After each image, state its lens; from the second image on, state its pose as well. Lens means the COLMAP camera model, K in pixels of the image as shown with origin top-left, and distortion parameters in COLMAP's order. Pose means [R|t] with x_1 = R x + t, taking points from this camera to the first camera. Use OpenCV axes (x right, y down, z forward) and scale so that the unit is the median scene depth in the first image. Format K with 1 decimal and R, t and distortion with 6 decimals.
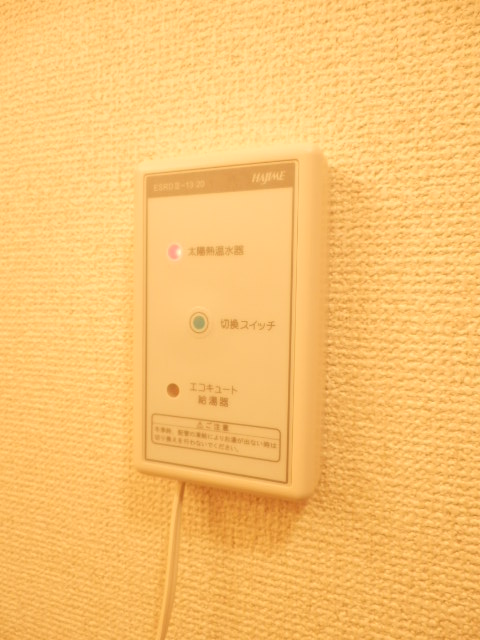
lens RADIAL K [[444.8, 0, 240.1], [0, 444.8, 318.0], [0, 0, 1]] dist [0.018553, -0.009977]
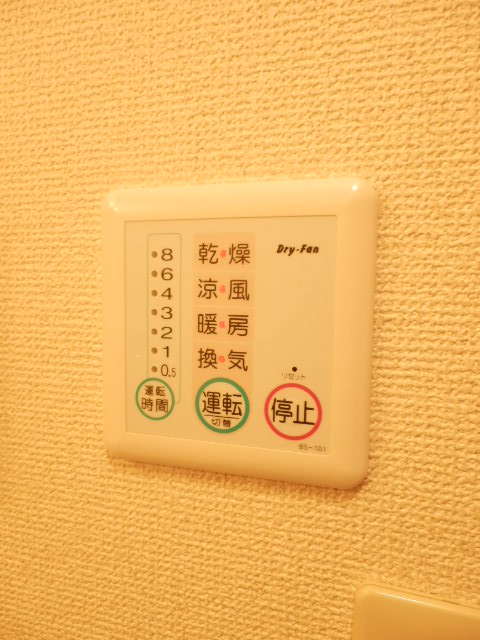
lens RADIAL K [[444.8, 0, 240.0], [0, 444.8, 320.6], [0, 0, 1]] dist [0.018553, -0.009977]
pose [[0.998707, -0.012466, 0.049288, 0.974238], [0.011527, 0.999747, 0.019289, 0.004128], [-0.049517, -0.018696, 0.998598, -0.319584]]
